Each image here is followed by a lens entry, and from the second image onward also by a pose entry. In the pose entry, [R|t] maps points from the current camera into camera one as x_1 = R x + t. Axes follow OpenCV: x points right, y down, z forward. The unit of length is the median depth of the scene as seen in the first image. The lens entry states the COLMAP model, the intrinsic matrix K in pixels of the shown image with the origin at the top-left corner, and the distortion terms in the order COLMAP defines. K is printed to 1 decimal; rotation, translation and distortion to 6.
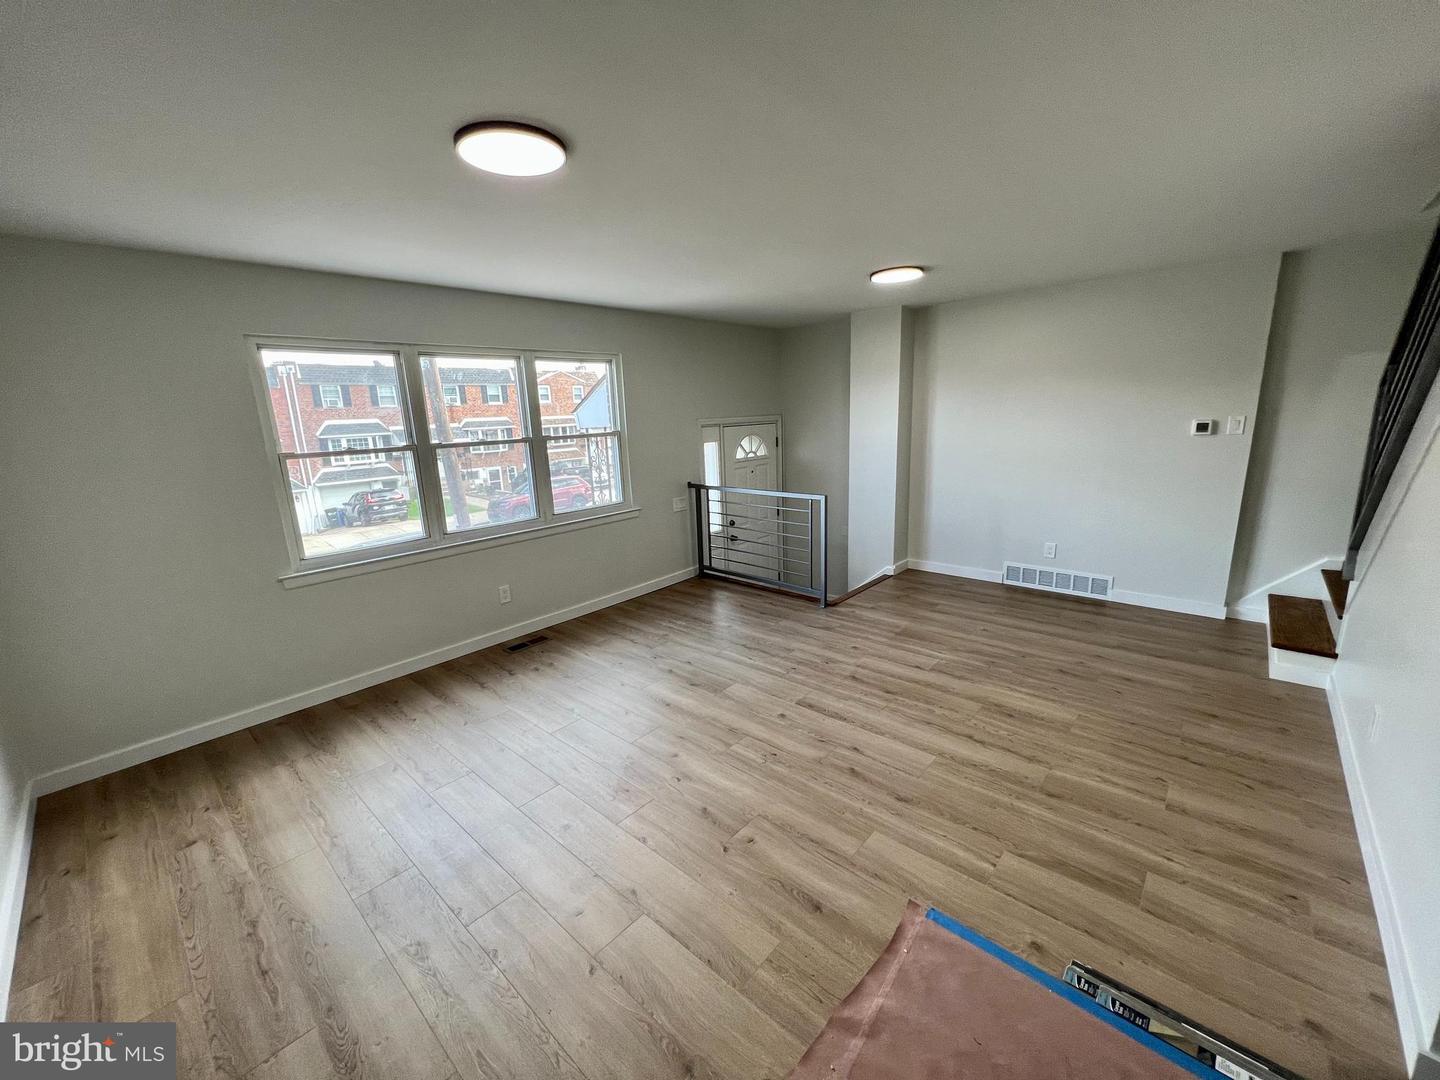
lens RADIAL K [[576.8, 0, 721.9], [0, 576.8, 539.0], [0, 0, 1]] dist [-0.000095, 0.000401]
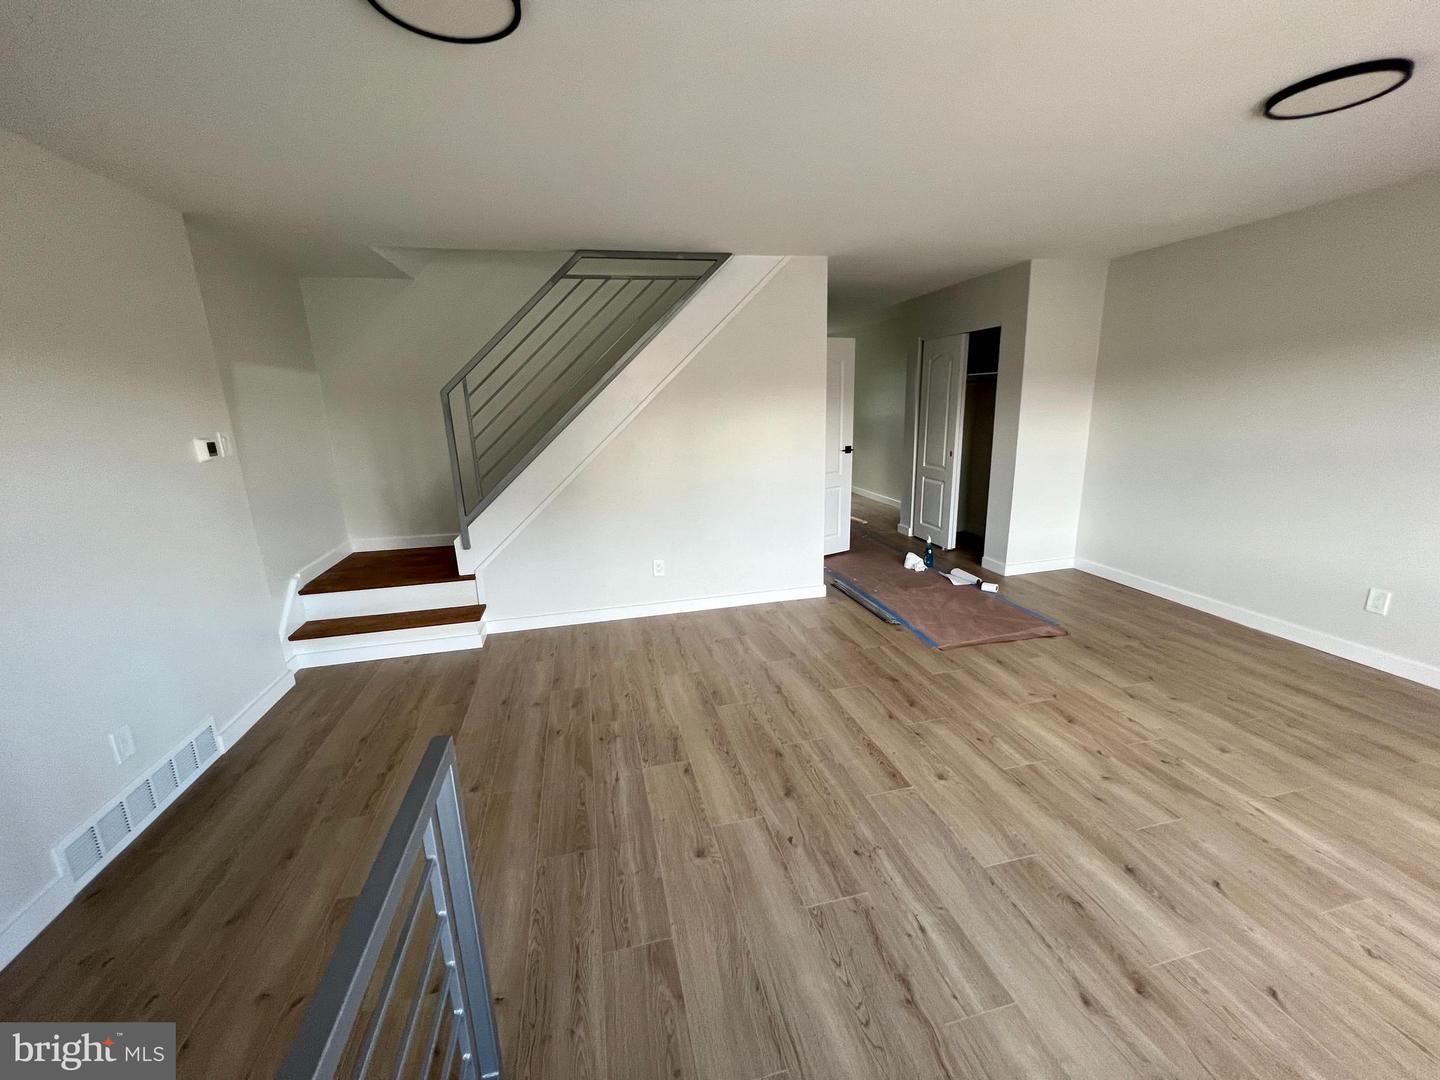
lens RADIAL K [[576.8, 0, 721.5], [0, 576.8, 538.0], [0, 0, 1]] dist [-0.000095, 0.000401]
pose [[-0.819487, -0.071562, 0.568612, -0.062769], [0.188889, 0.903007, 0.385874, -0.303850], [-0.541075, 0.423623, -0.726485, 1.492615]]
